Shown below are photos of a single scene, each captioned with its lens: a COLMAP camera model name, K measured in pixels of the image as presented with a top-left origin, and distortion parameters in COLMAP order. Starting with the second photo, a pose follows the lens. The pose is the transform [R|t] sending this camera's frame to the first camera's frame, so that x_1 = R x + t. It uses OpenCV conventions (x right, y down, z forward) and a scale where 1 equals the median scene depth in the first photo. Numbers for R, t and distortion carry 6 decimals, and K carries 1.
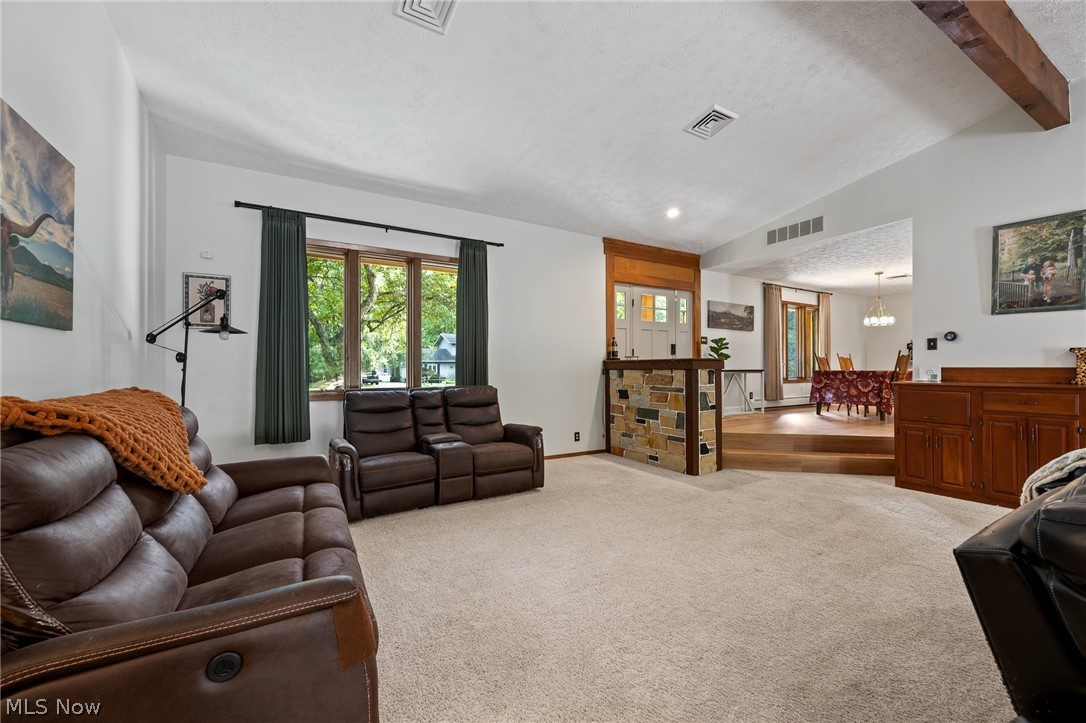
lens RADIAL K [[424.4, 0, 541.5], [0, 424.4, 367.5], [0, 0, 1]] dist [-0.006664, 0.000111]
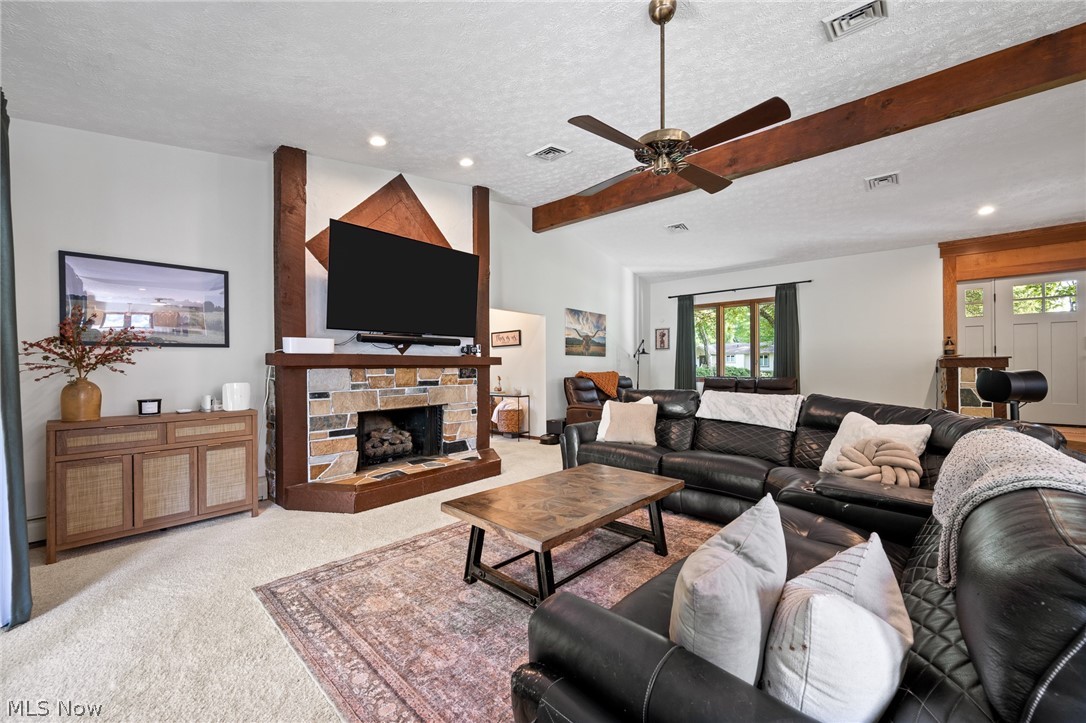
lens RADIAL K [[424.4, 0, 548.3], [0, 424.4, 363.4], [0, 0, 1]] dist [-0.006664, 0.000111]
pose [[0.329141, -0.006283, -0.944260, 1.044336], [0.001614, 0.999980, -0.006091, -0.000848], [0.944280, 0.000480, 0.329144, -0.343991]]
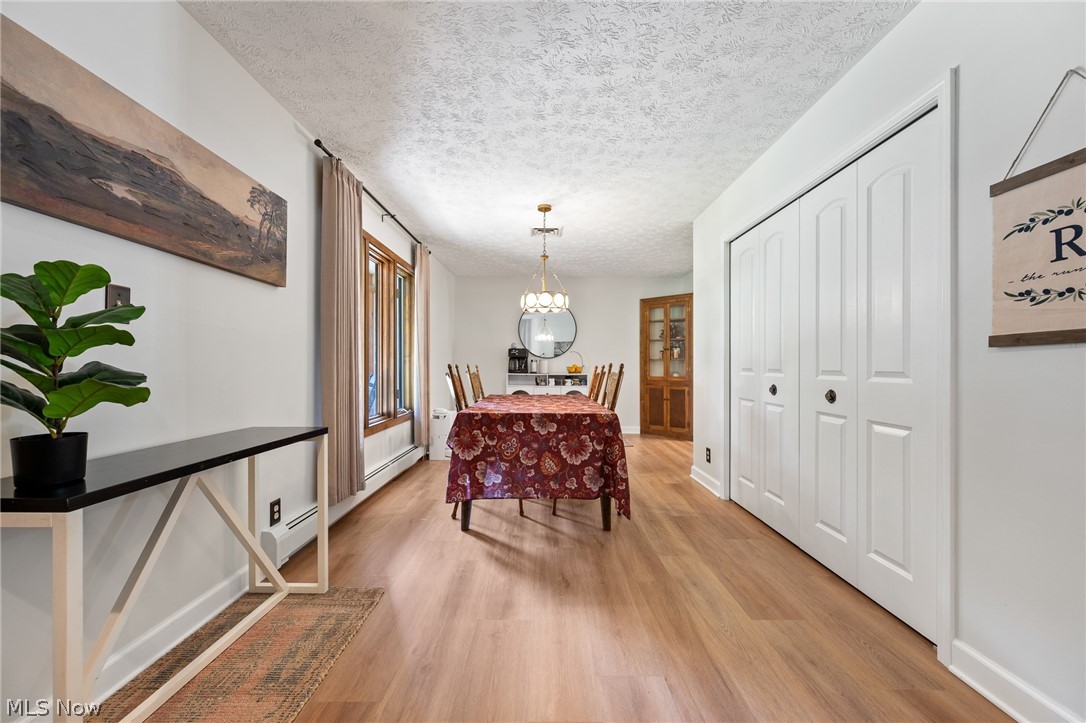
lens RADIAL K [[424.4, 0, 541.2], [0, 424.4, 366.6], [0, 0, 1]] dist [-0.006664, 0.000111]
pose [[0.505279, -0.000890, 0.862956, 0.556315], [-0.002215, 0.999995, 0.002329, -0.052996], [-0.862953, -0.003088, 0.505274, 1.150816]]
